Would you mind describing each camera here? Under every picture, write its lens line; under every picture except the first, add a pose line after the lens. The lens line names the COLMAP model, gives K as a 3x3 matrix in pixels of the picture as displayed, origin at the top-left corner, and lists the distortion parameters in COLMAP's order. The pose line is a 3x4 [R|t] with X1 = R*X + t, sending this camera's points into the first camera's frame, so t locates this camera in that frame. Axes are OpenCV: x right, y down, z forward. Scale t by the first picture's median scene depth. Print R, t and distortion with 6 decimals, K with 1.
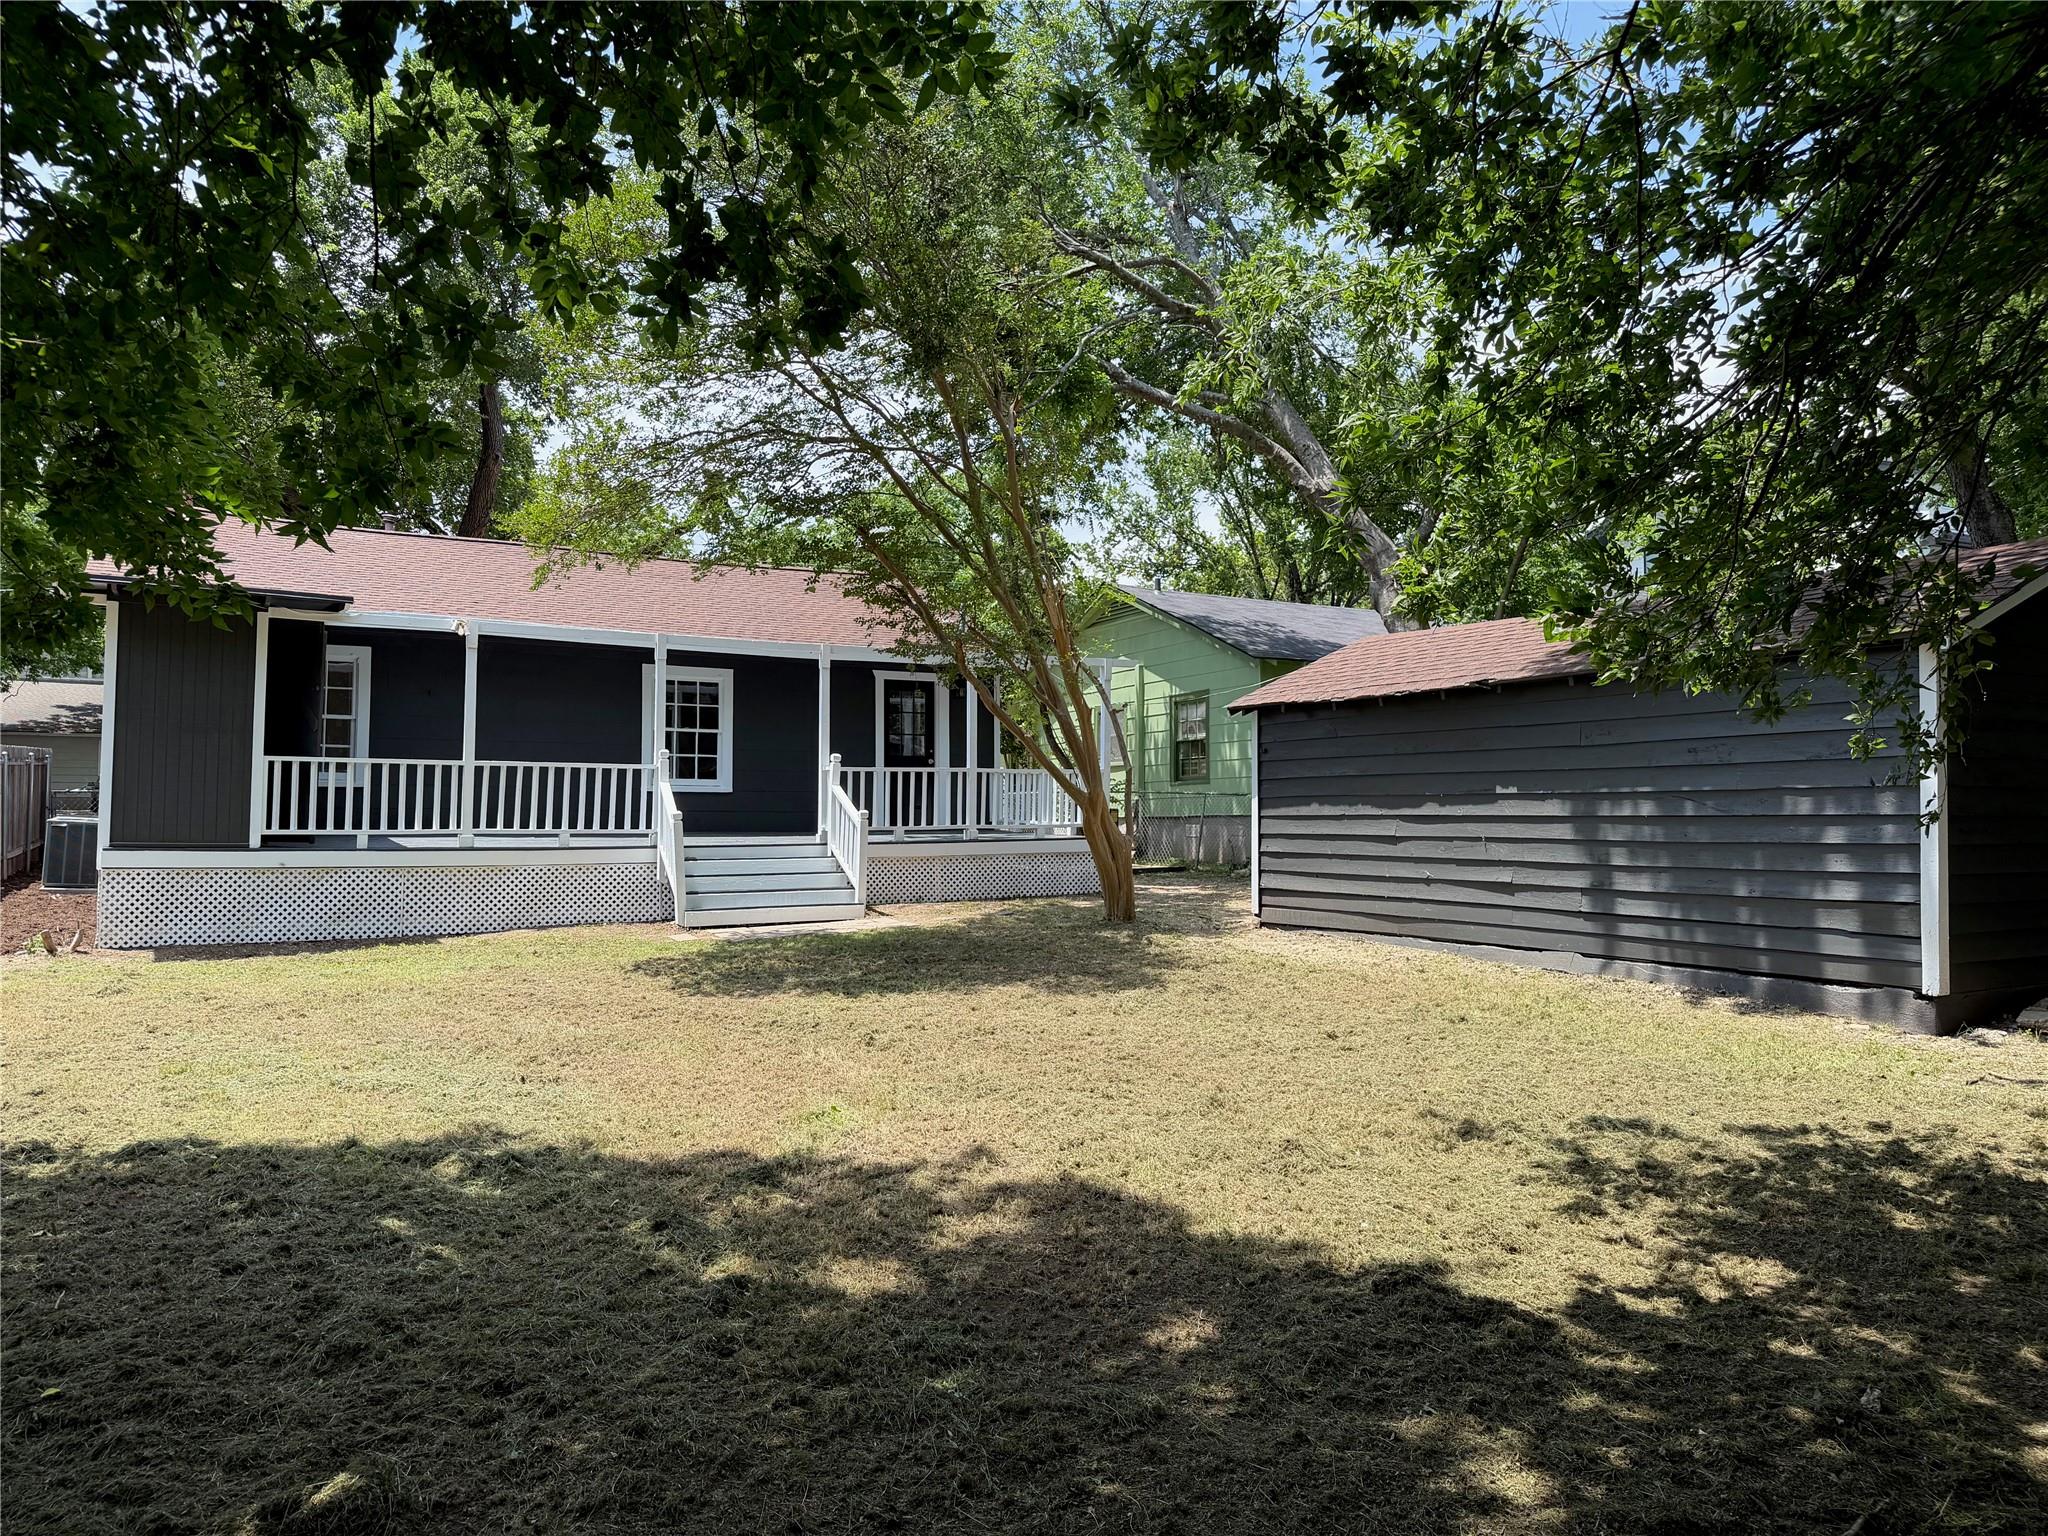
lens RADIAL K [[1444.7, 0, 1024.0], [0, 1444.7, 768.0], [0, 0, 1]] dist [0.093462, -0.132585]
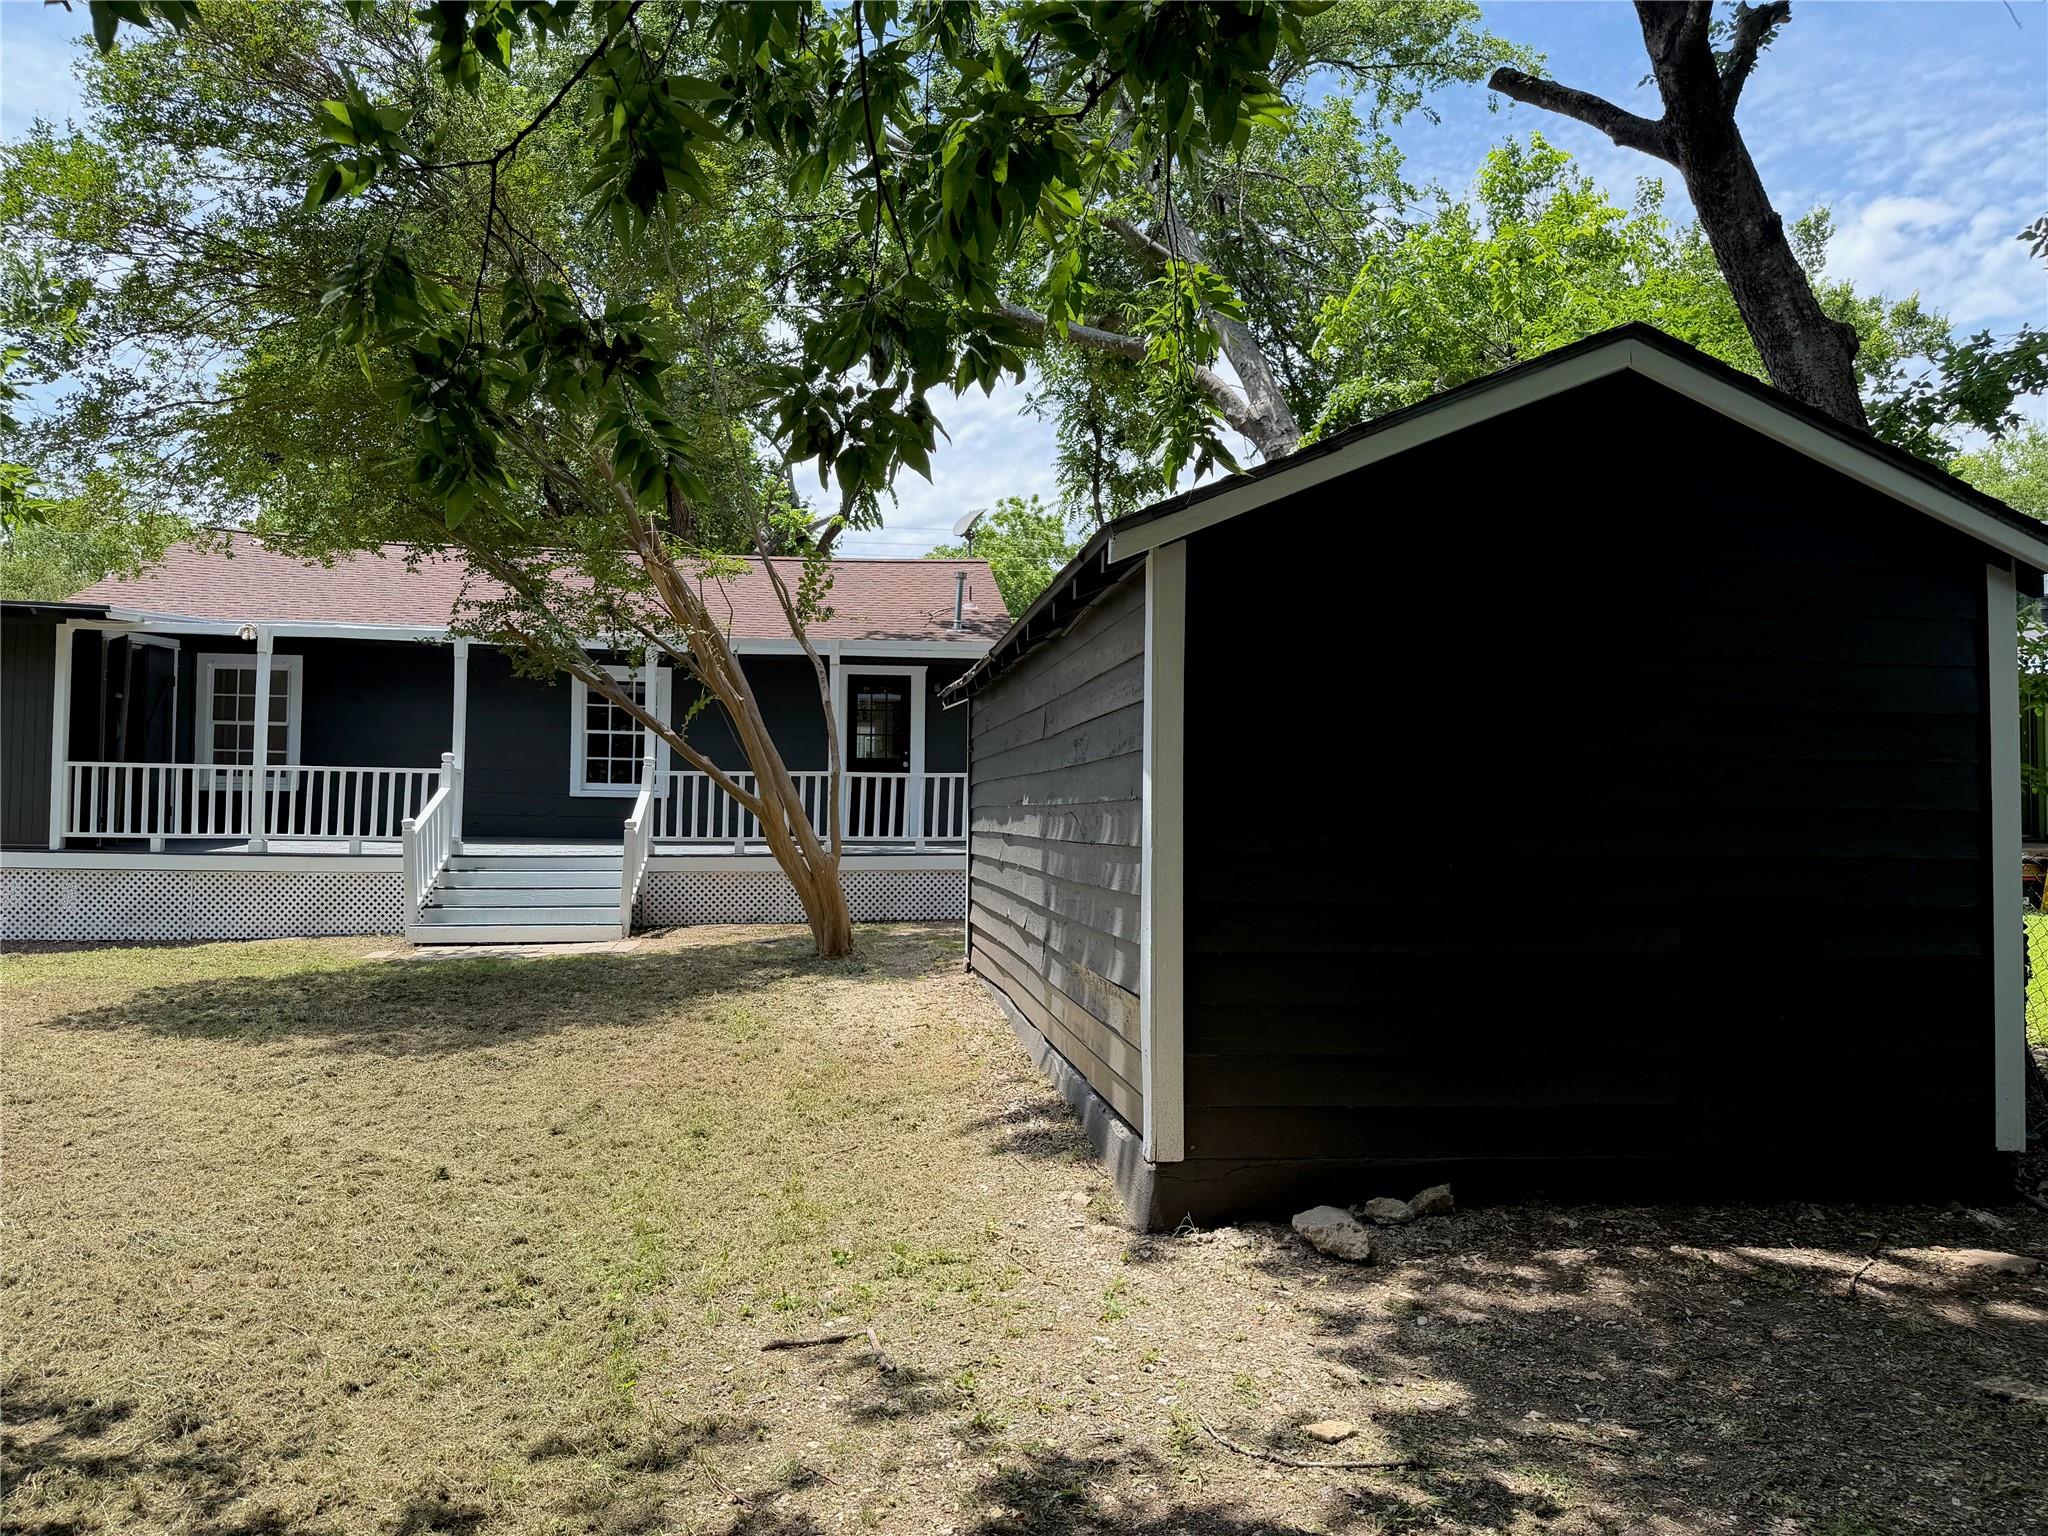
lens RADIAL K [[1431.3, 0, 1073.3], [0, 1431.3, 765.0], [0, 0, 1]] dist [-0.038863, -0.001959]
pose [[0.942137, -0.003864, -0.335205, 0.490510], [0.001015, 0.999962, -0.008675, 0.003548], [0.335226, 0.007833, 0.942105, 0.296298]]
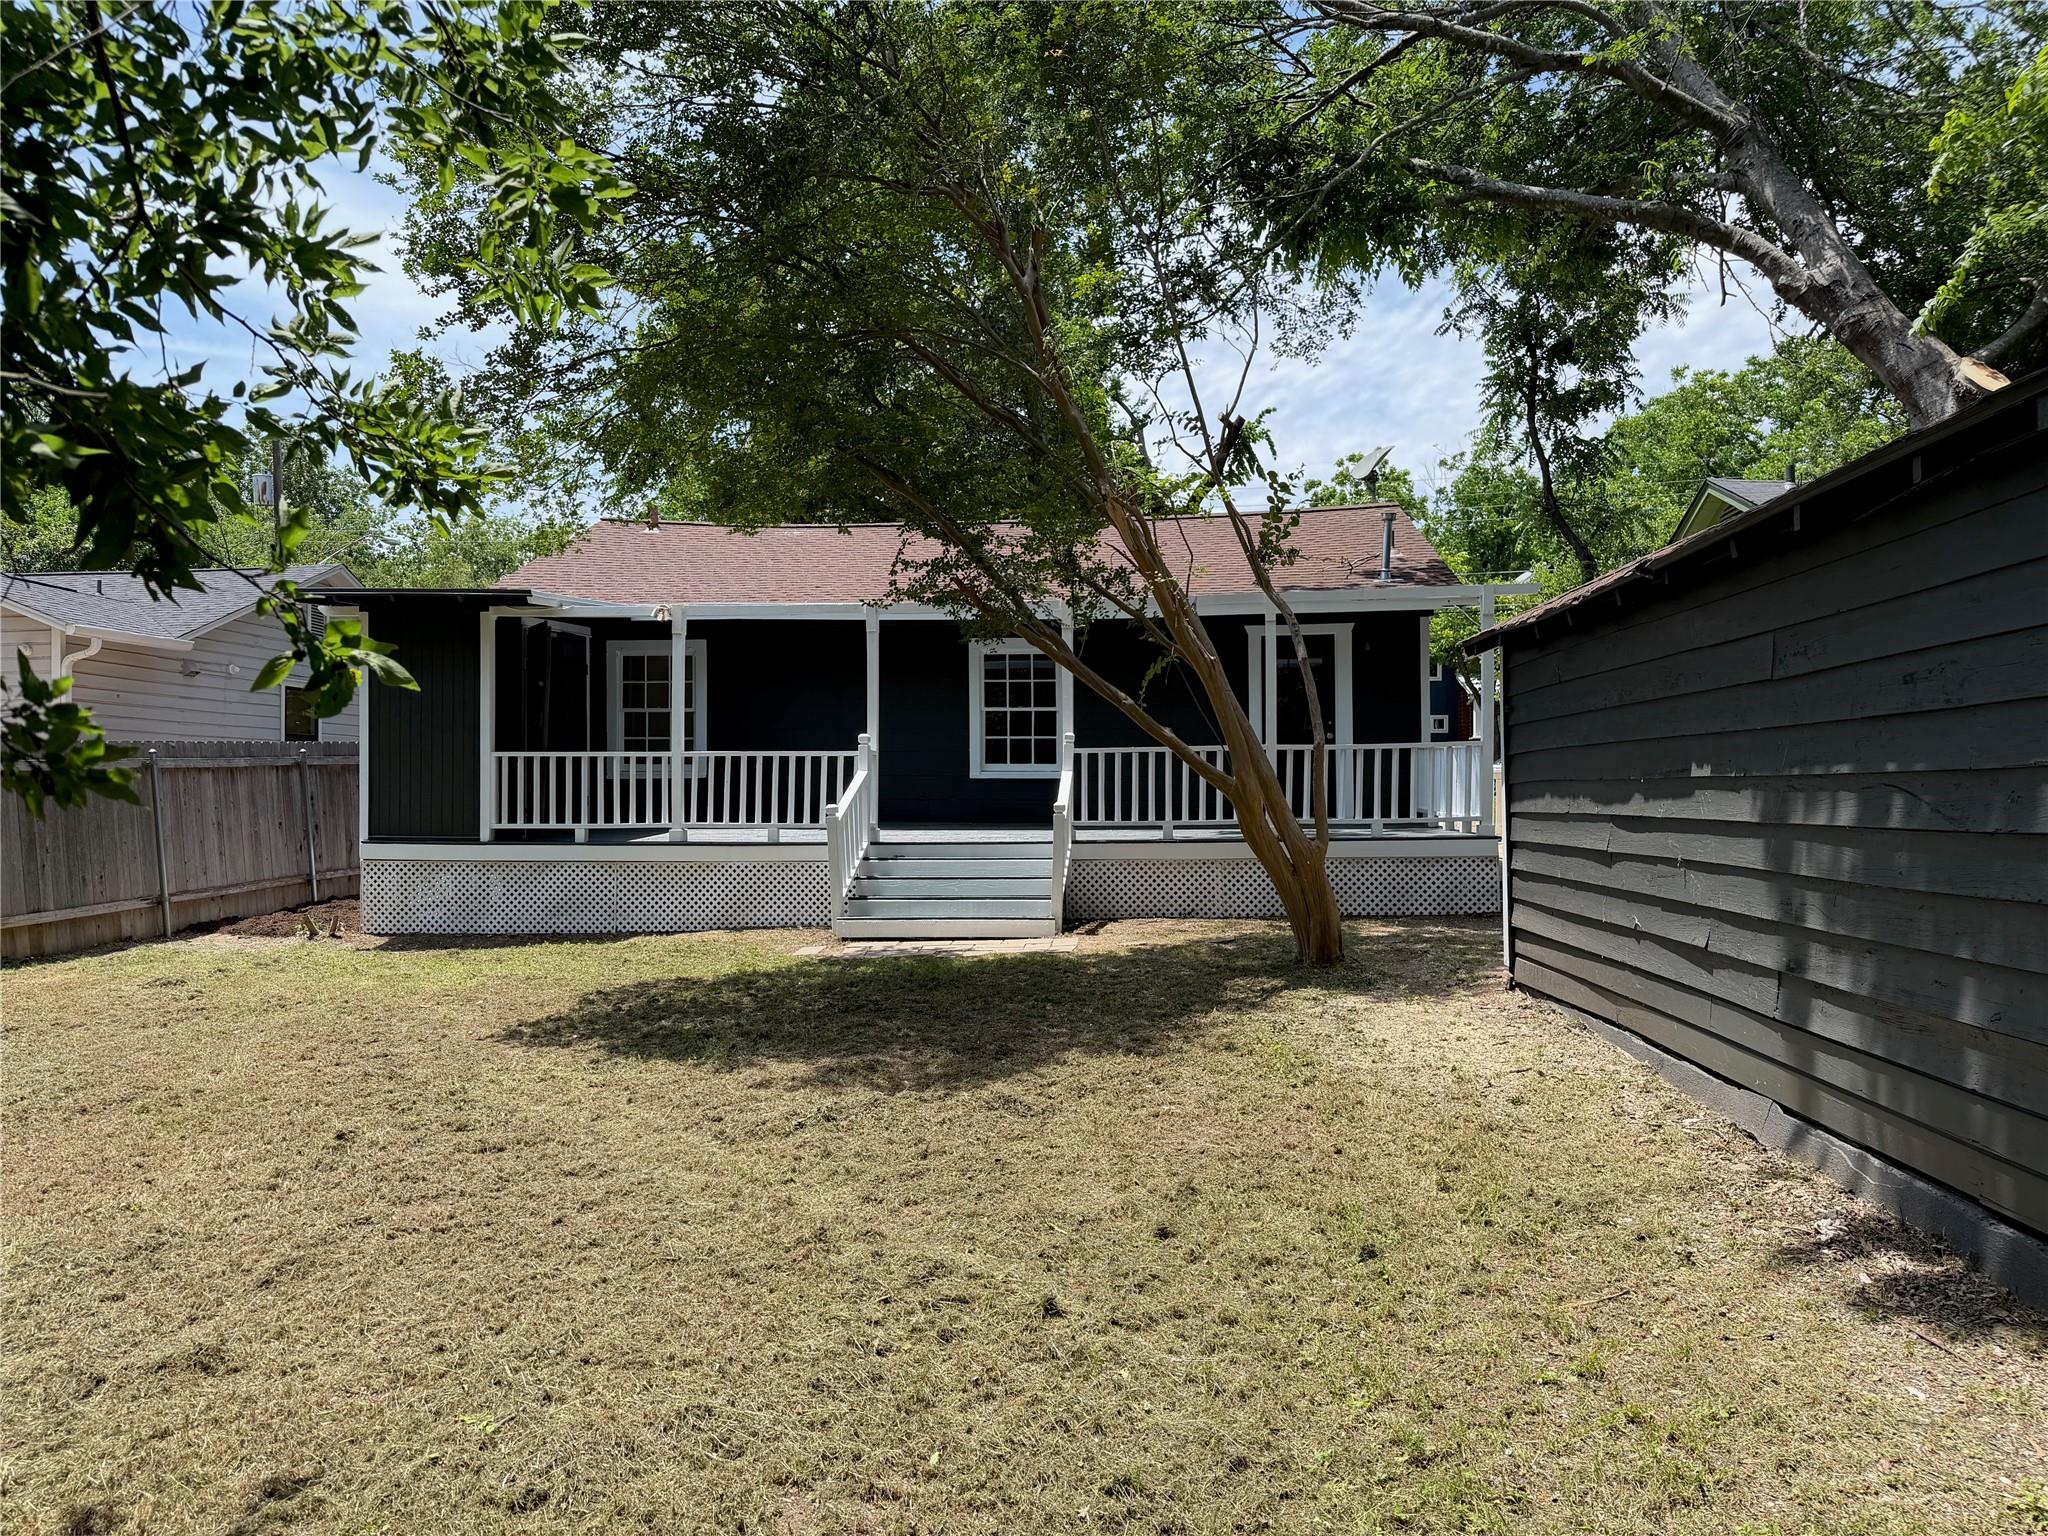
lens RADIAL K [[1444.7, 0, 1024.0], [0, 1444.7, 768.0], [0, 0, 1]] dist [0.093462, -0.132585]
pose [[0.825133, -0.014278, -0.564758, 0.362990], [0.021564, 0.999748, 0.006231, 0.004615], [0.564527, -0.017320, 0.825233, 0.363513]]
